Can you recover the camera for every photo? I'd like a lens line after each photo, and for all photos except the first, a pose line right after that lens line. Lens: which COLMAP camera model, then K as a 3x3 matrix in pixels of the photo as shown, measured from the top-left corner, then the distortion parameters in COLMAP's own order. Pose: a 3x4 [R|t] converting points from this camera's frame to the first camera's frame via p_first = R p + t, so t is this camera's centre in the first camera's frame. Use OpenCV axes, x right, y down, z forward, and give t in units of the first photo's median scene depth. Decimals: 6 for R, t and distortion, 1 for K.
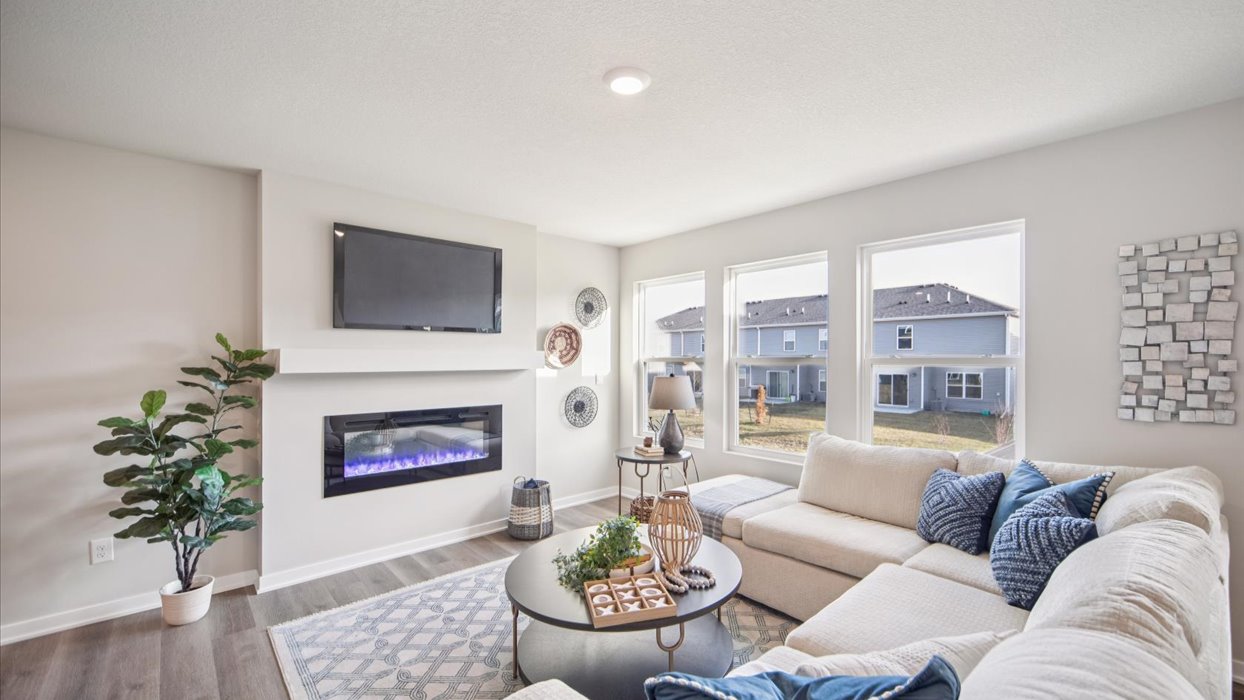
lens RADIAL K [[513.8, 0, 625.1], [0, 513.8, 360.9], [0, 0, 1]] dist [0.007445, -0.000096]
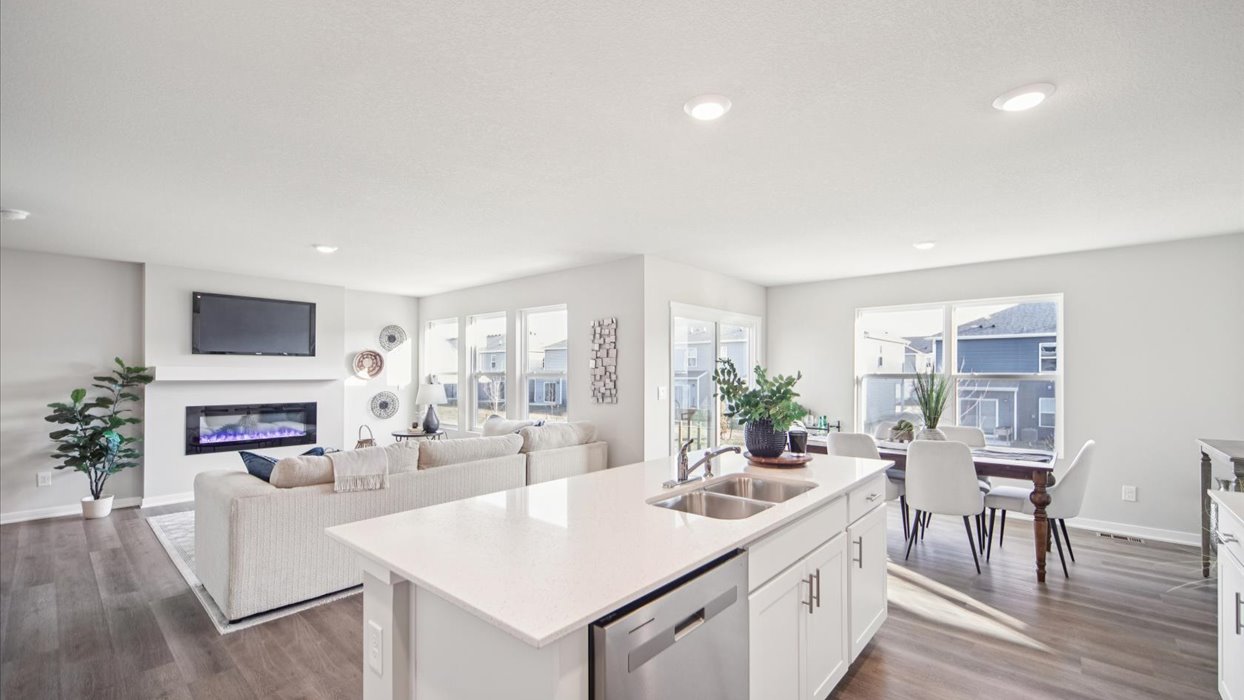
lens RADIAL K [[508.5, 0, 625.2], [0, 508.5, 373.1], [0, 0, 1]] dist [0.002372, -0.000021]
pose [[0.991216, -0.002703, 0.132225, 0.705615], [0.004181, 0.999932, -0.010902, 0.026178], [-0.132187, 0.011359, 0.991160, -0.959046]]
